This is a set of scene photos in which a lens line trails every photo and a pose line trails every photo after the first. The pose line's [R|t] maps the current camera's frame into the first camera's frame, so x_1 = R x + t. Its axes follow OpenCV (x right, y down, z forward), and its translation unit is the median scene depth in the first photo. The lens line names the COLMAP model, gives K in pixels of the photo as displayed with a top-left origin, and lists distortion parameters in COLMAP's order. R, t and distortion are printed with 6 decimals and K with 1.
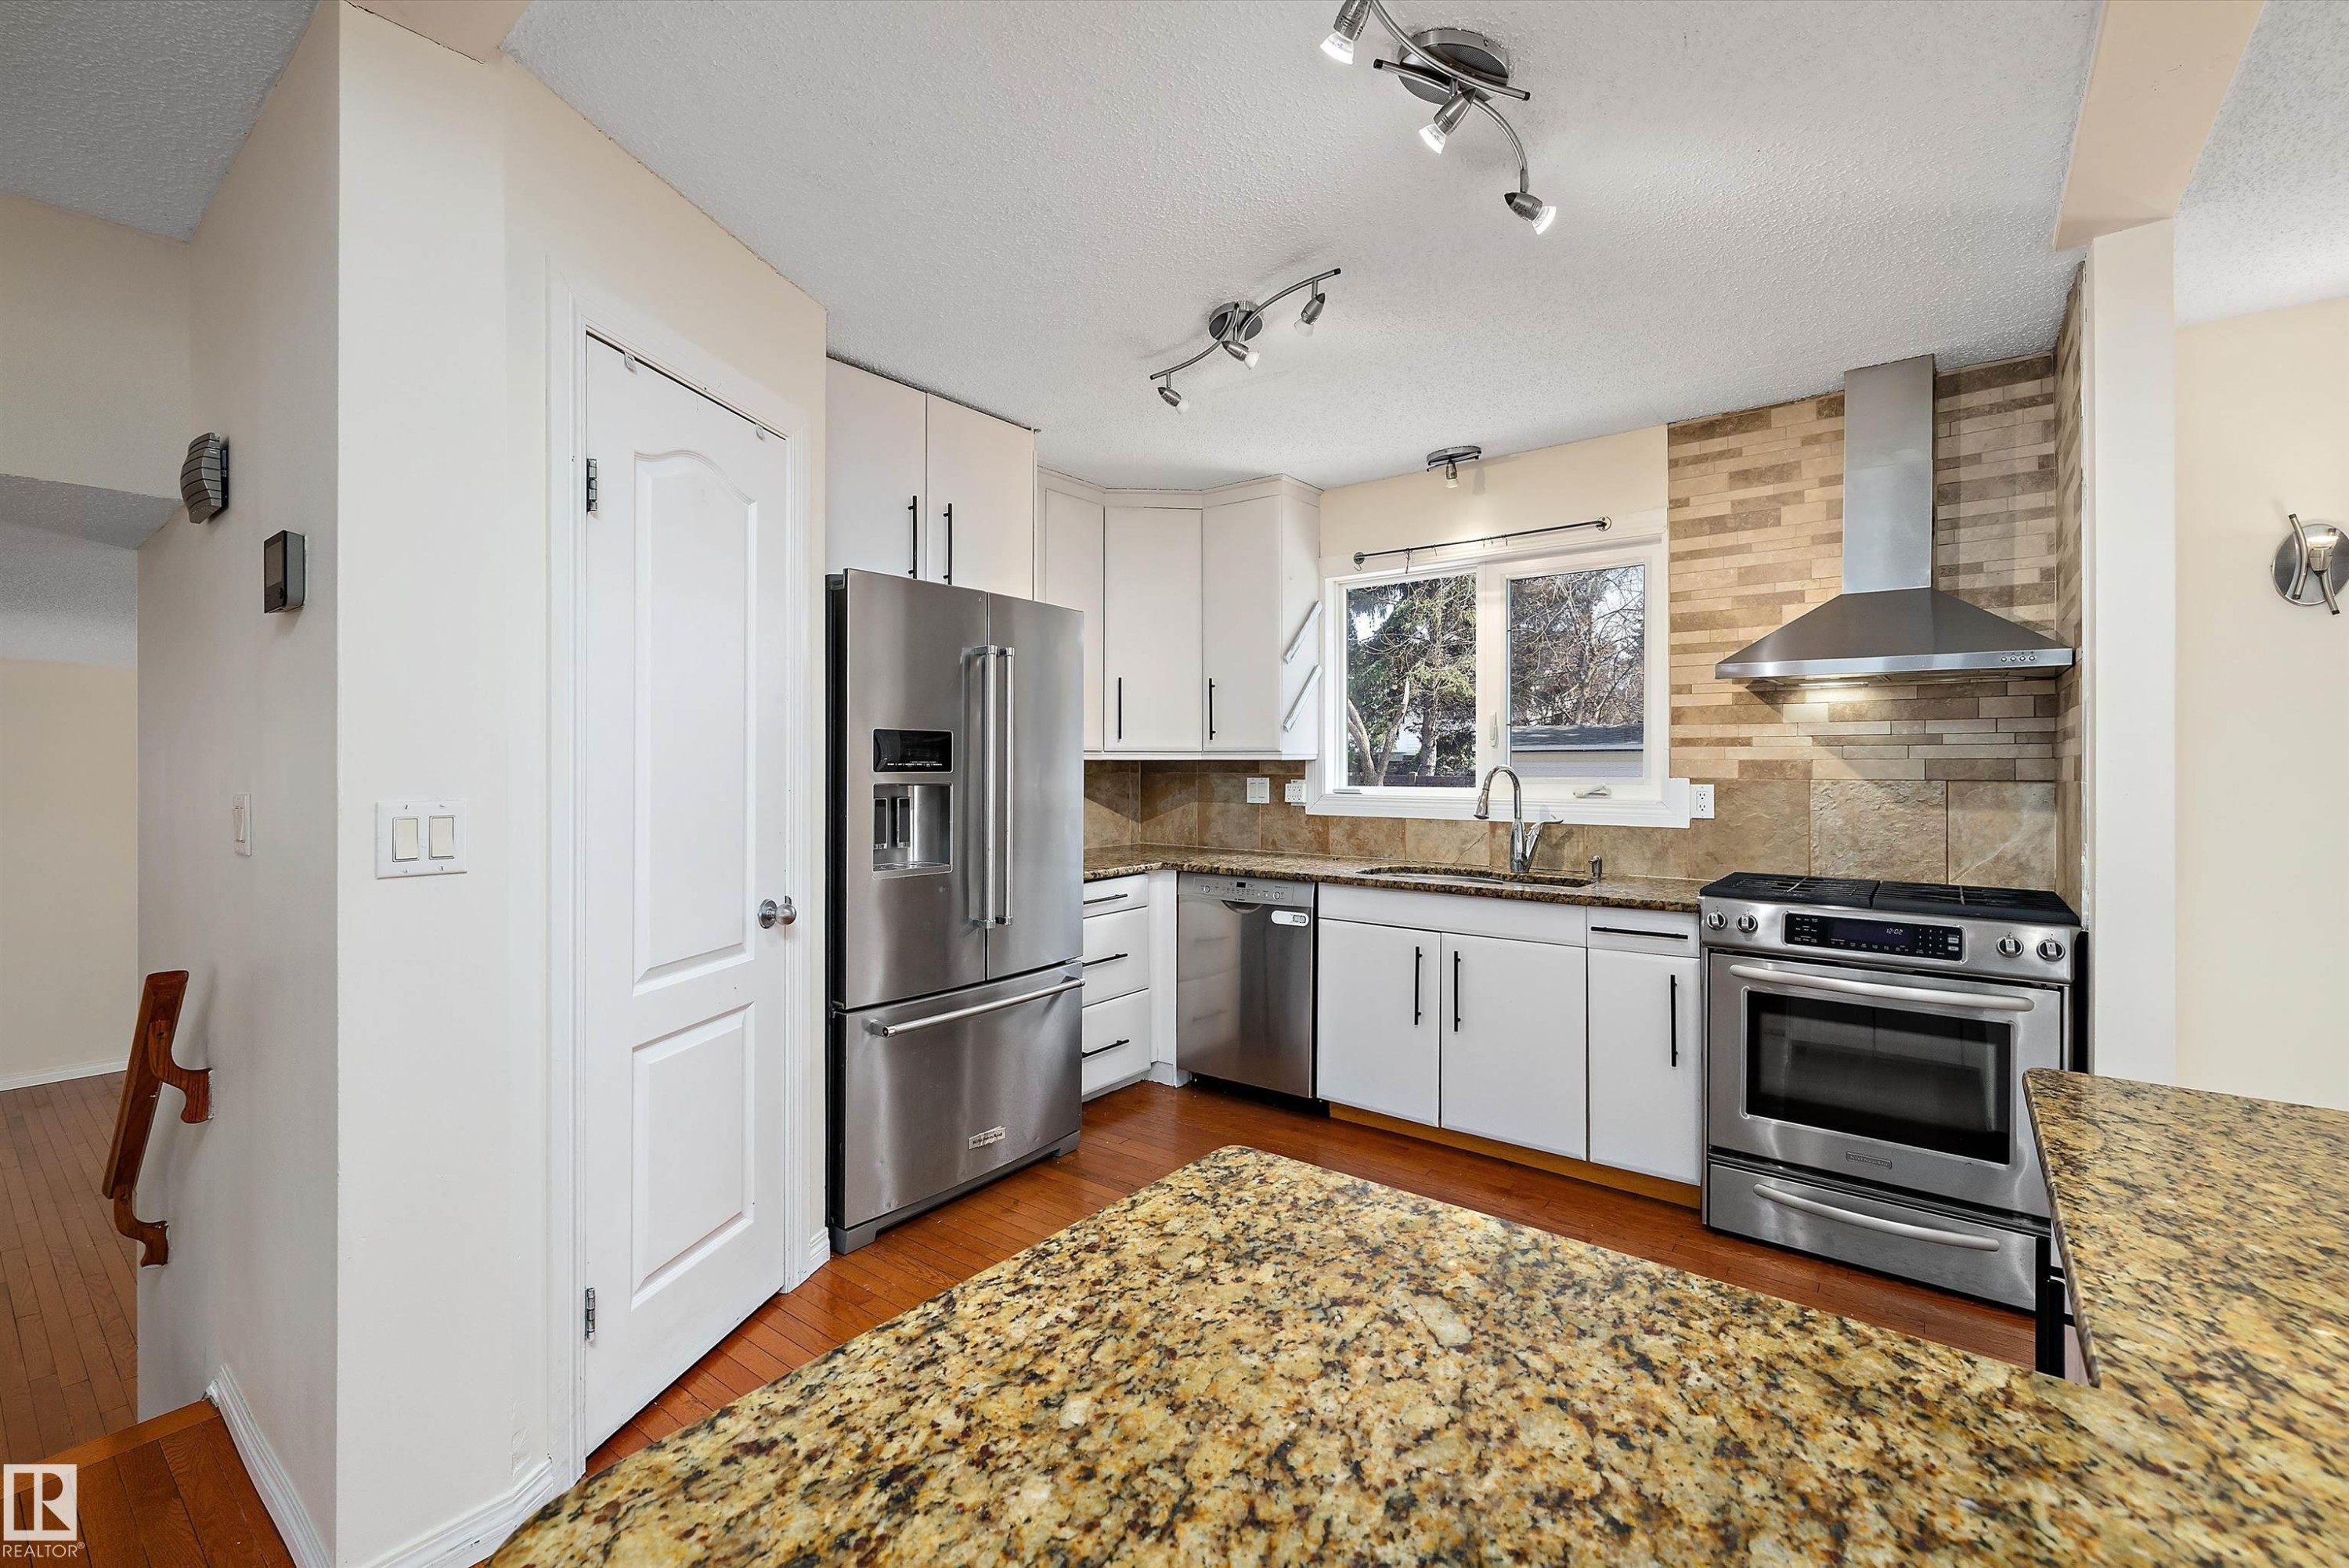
lens RADIAL K [[992.7, 0, 1179.9], [0, 992.7, 769.5], [0, 0, 1]] dist [-0.000382, -0.001039]
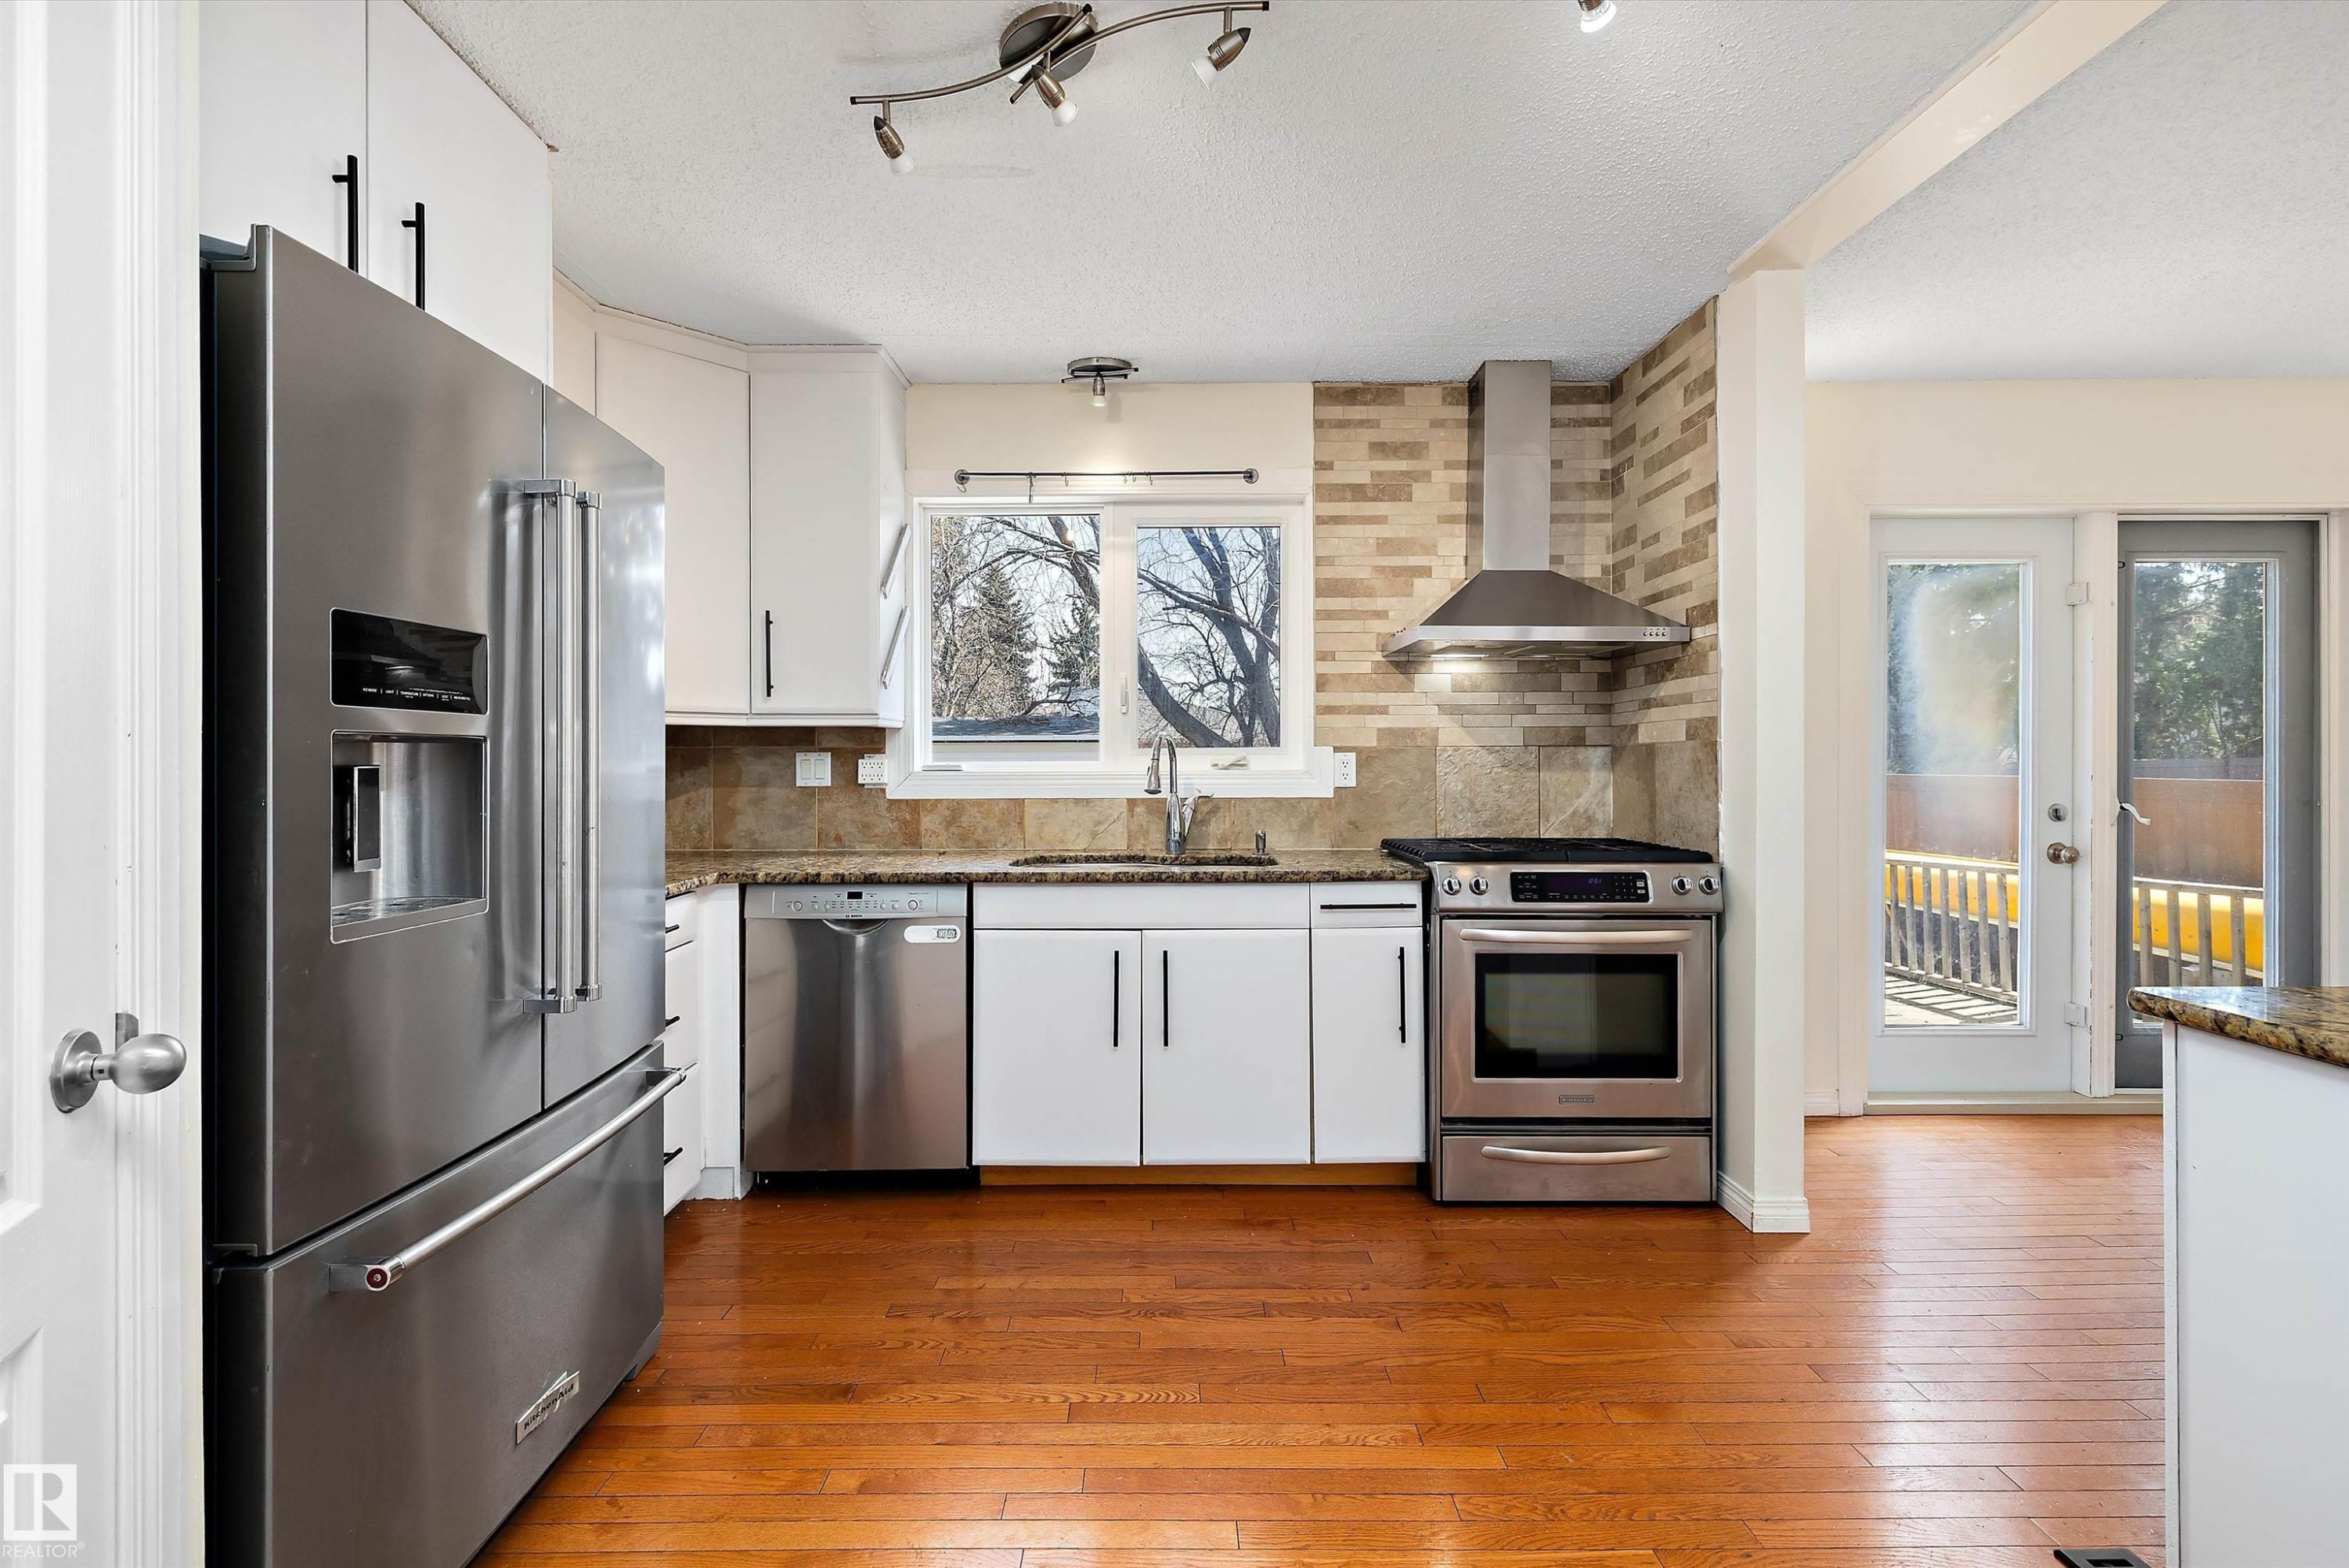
lens RADIAL K [[992.7, 0, 1168.0], [0, 992.7, 764.3], [0, 0, 1]] dist [-0.000382, -0.001039]
pose [[0.790552, -0.006072, 0.612365, -0.228729], [0.007368, 0.999973, 0.000404, 0.025807], [-0.612351, 0.004193, 0.790575, 0.334722]]
